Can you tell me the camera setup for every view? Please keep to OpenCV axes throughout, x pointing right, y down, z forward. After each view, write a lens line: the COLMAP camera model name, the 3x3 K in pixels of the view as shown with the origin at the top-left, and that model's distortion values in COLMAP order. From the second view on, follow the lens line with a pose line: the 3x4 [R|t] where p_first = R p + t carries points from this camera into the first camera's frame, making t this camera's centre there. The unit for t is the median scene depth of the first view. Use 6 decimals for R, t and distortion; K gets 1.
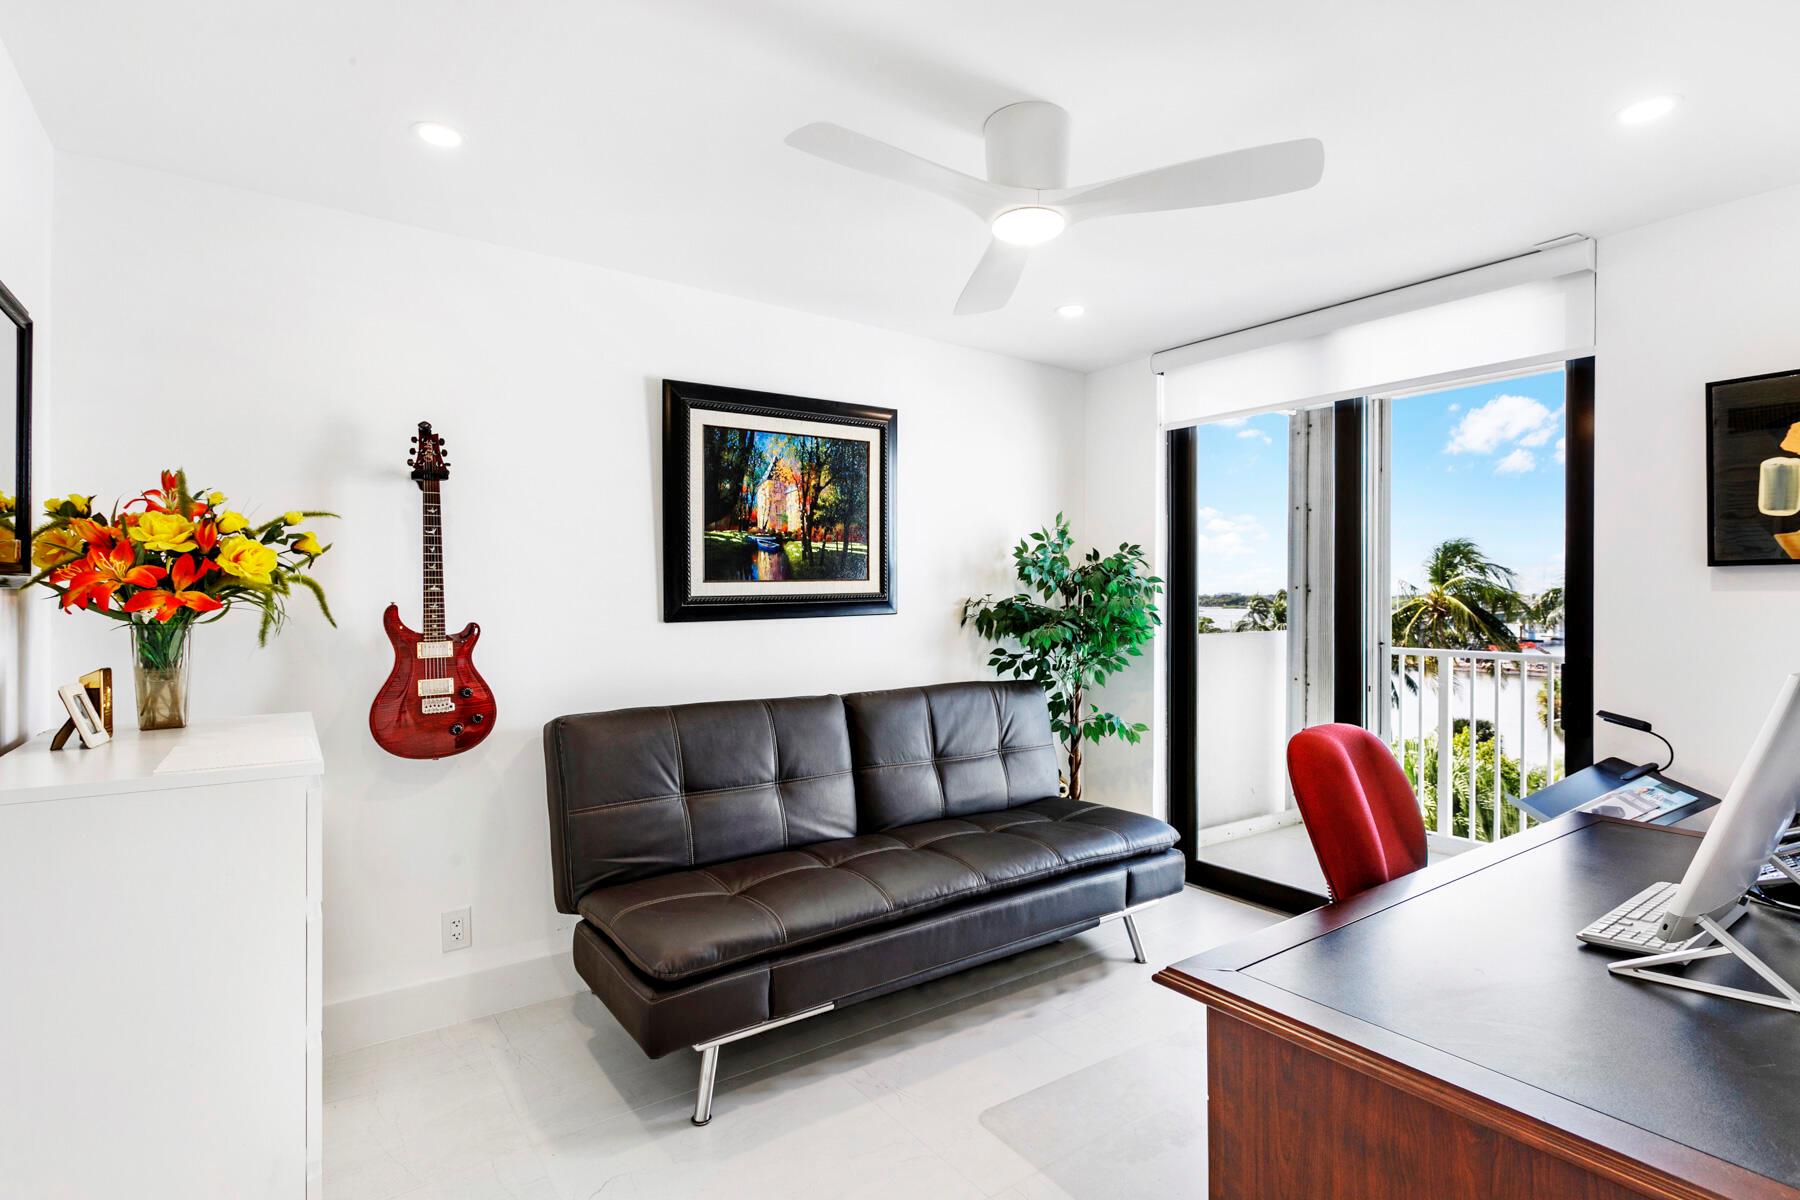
lens RADIAL K [[879.0, 0, 898.3], [0, 879.0, 599.8], [0, 0, 1]] dist [-0.000599, 0.000538]
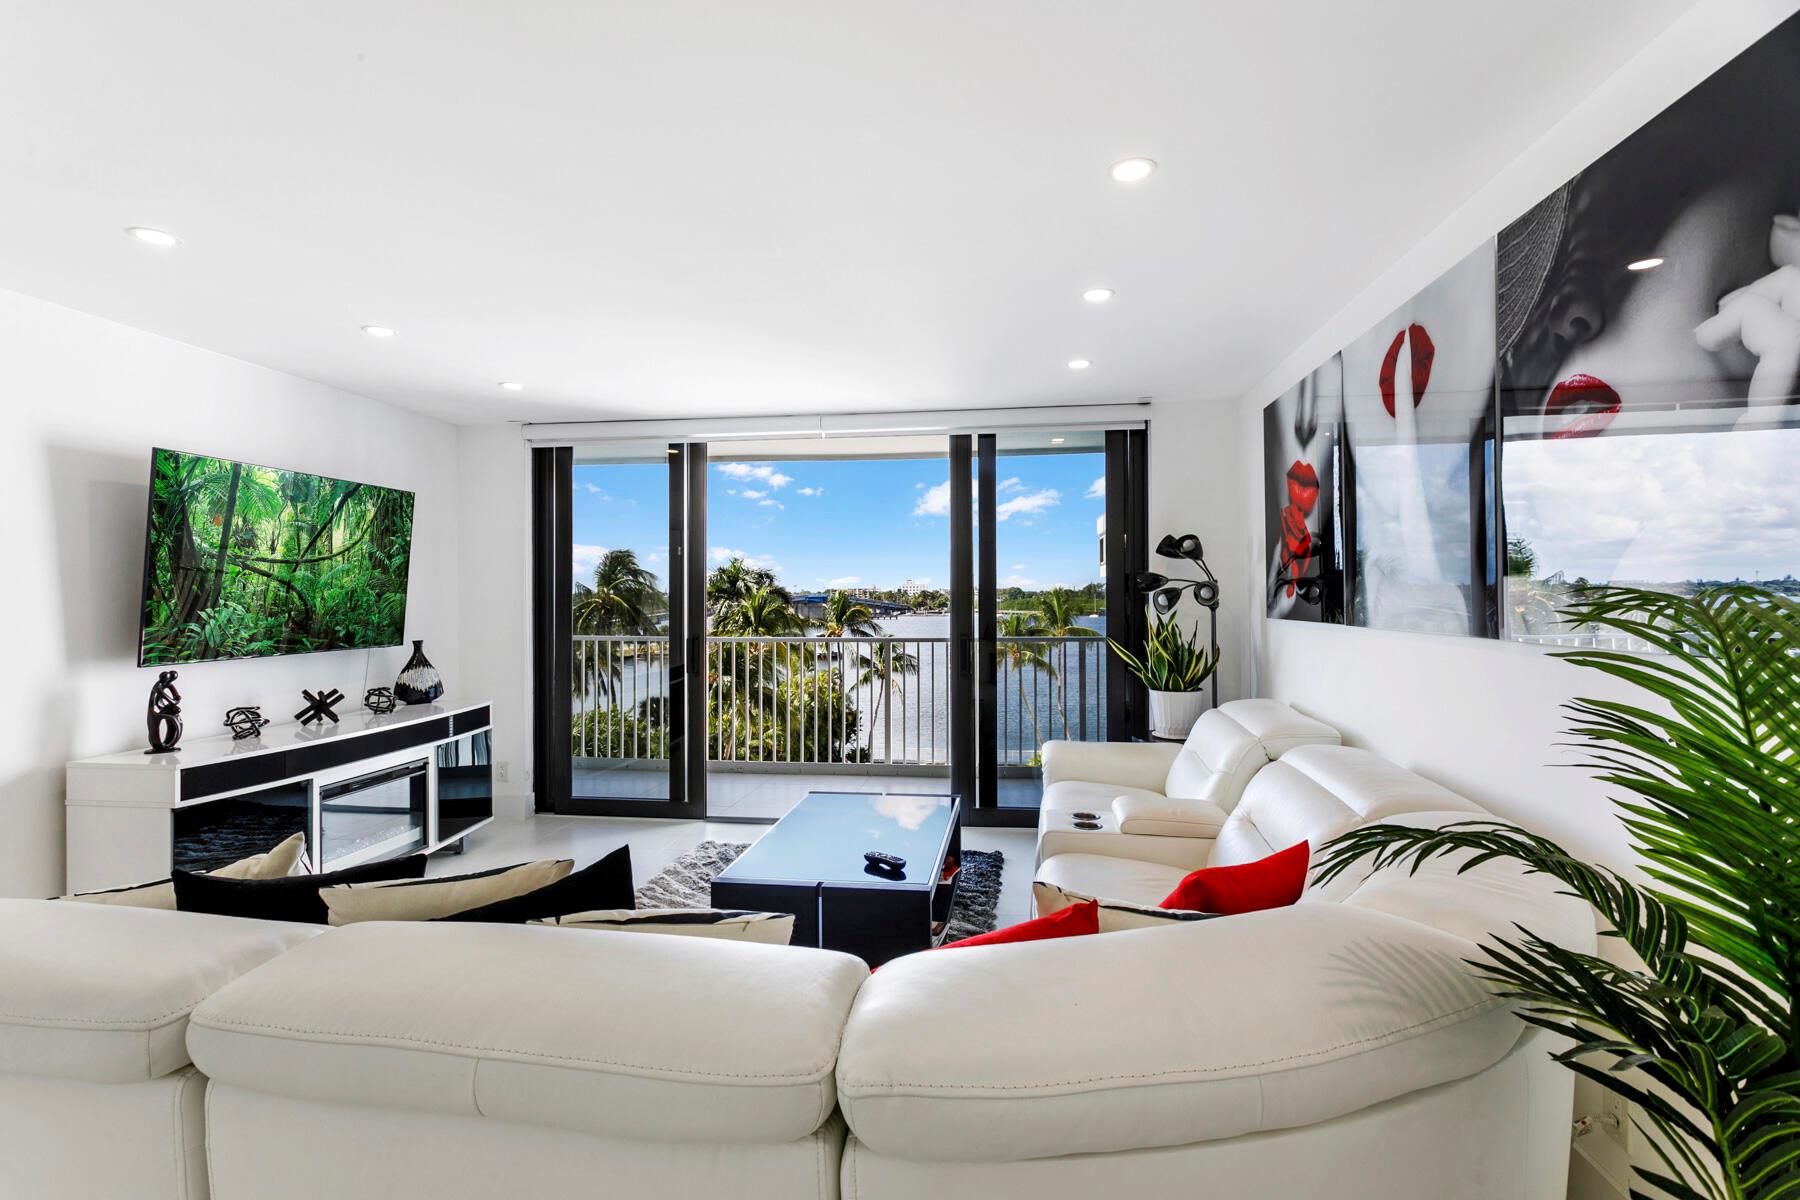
lens RADIAL K [[879.0, 0, 907.2], [0, 879.0, 594.7], [0, 0, 1]] dist [-0.000599, 0.000538]
pose [[0.687453, -0.005443, 0.726208, 0.178438], [0.009434, 0.999954, -0.001436, -0.004839], [-0.726168, 0.007838, 0.687473, -0.987812]]
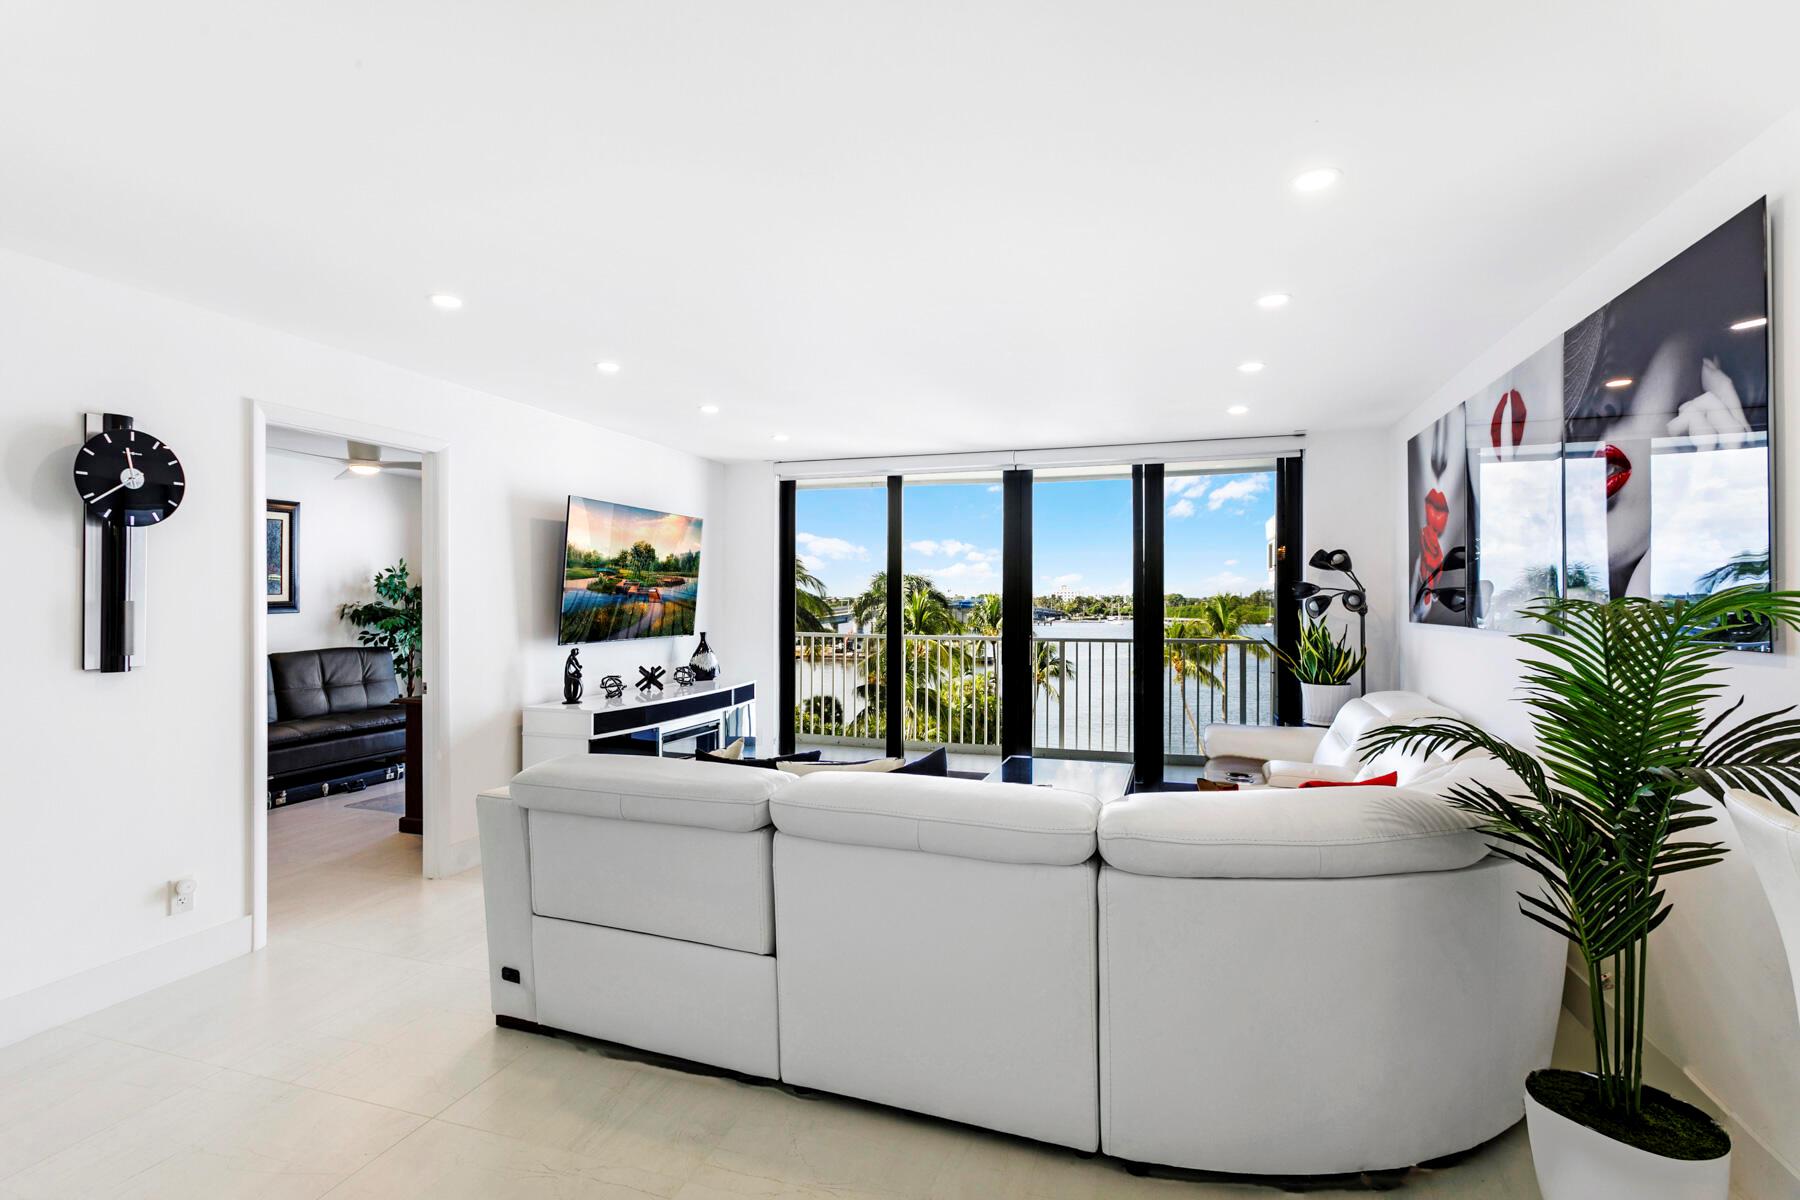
lens RADIAL K [[879.0, 0, 886.4], [0, 879.0, 595.2], [0, 0, 1]] dist [-0.000599, 0.000538]
pose [[0.815485, 0.003208, 0.578769, -0.061317], [0.001502, 0.999970, -0.007659, -0.003627], [-0.578776, 0.007115, 0.815456, -1.154488]]
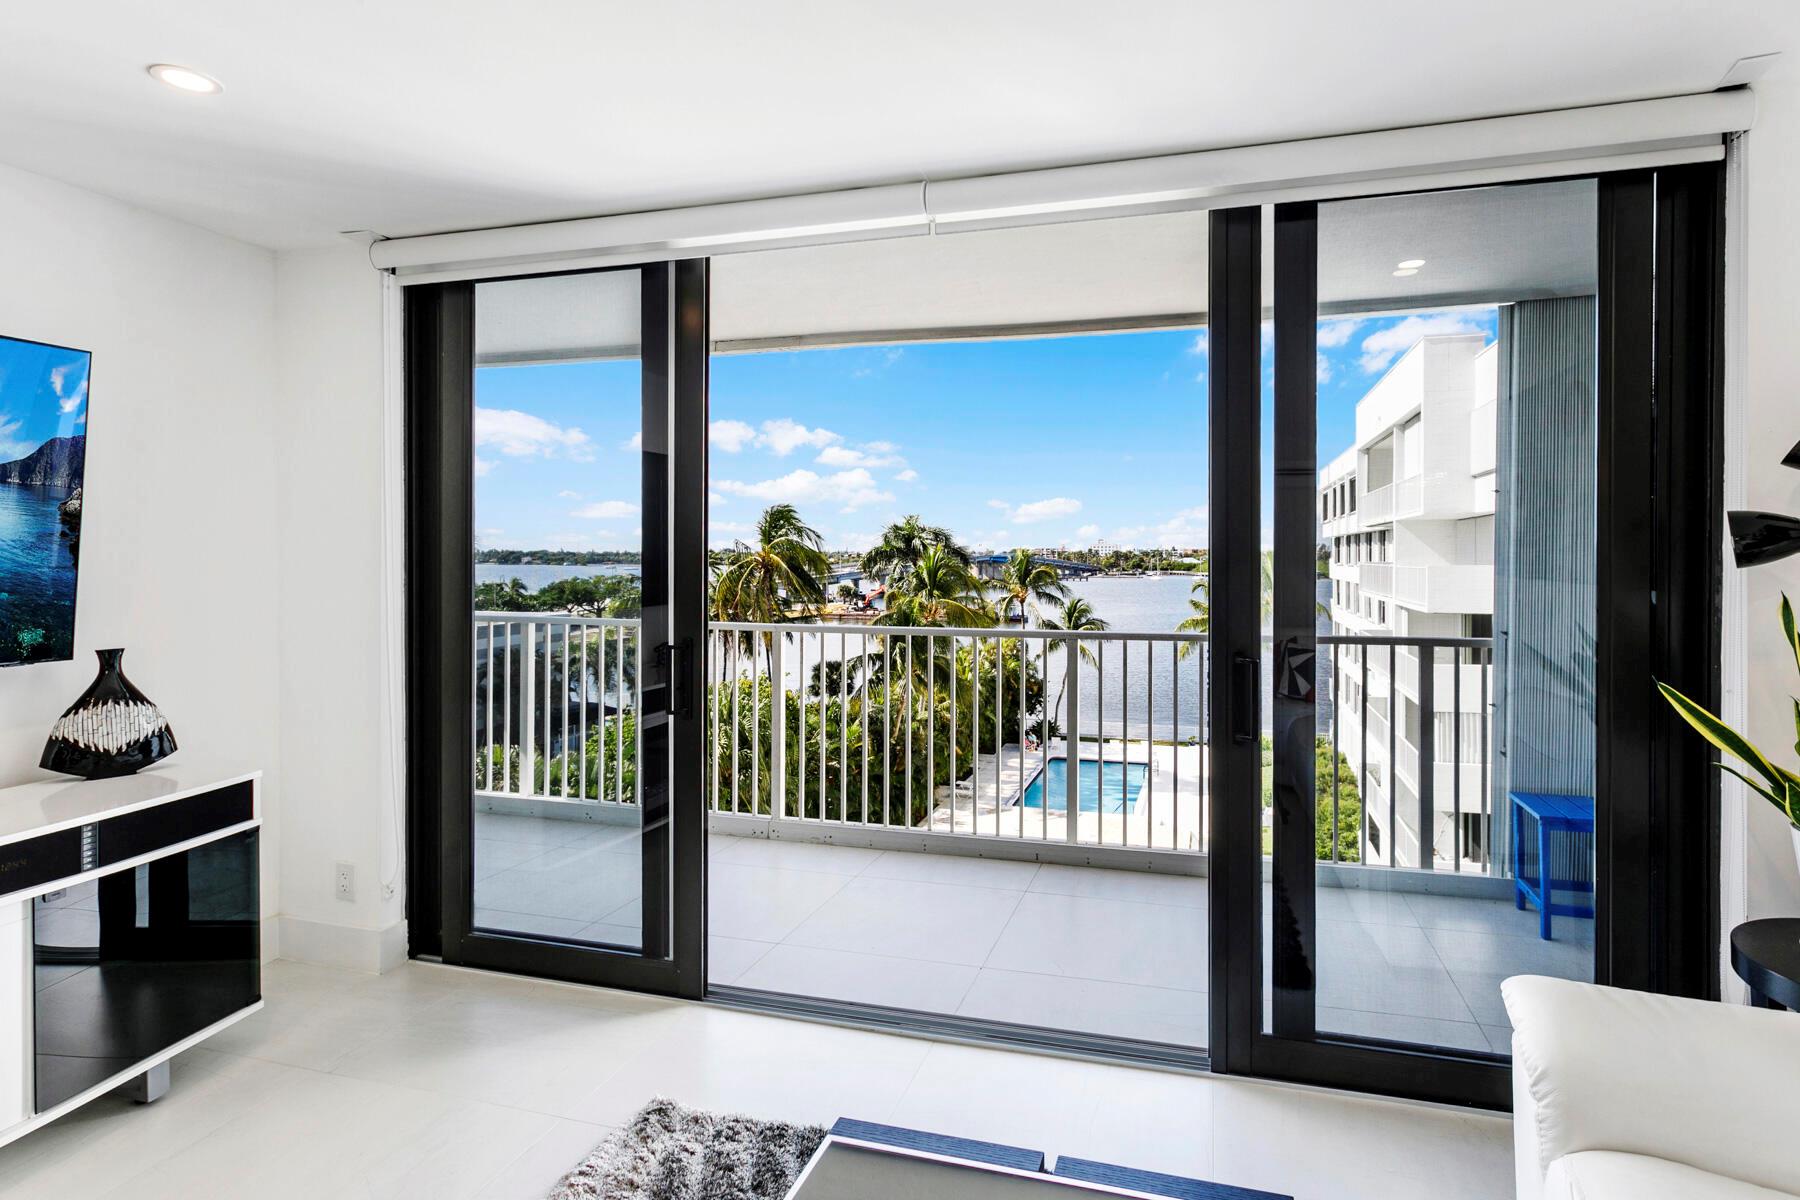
lens RADIAL K [[879.0, 0, 906.9], [0, 879.0, 540.0], [0, 0, 1]] dist [-0.000599, 0.000538]
pose [[0.826187, 0.009753, 0.563312, 0.719468], [0.000642, 0.999833, -0.018252, -0.013362], [-0.563396, 0.015441, 0.826043, -0.462665]]
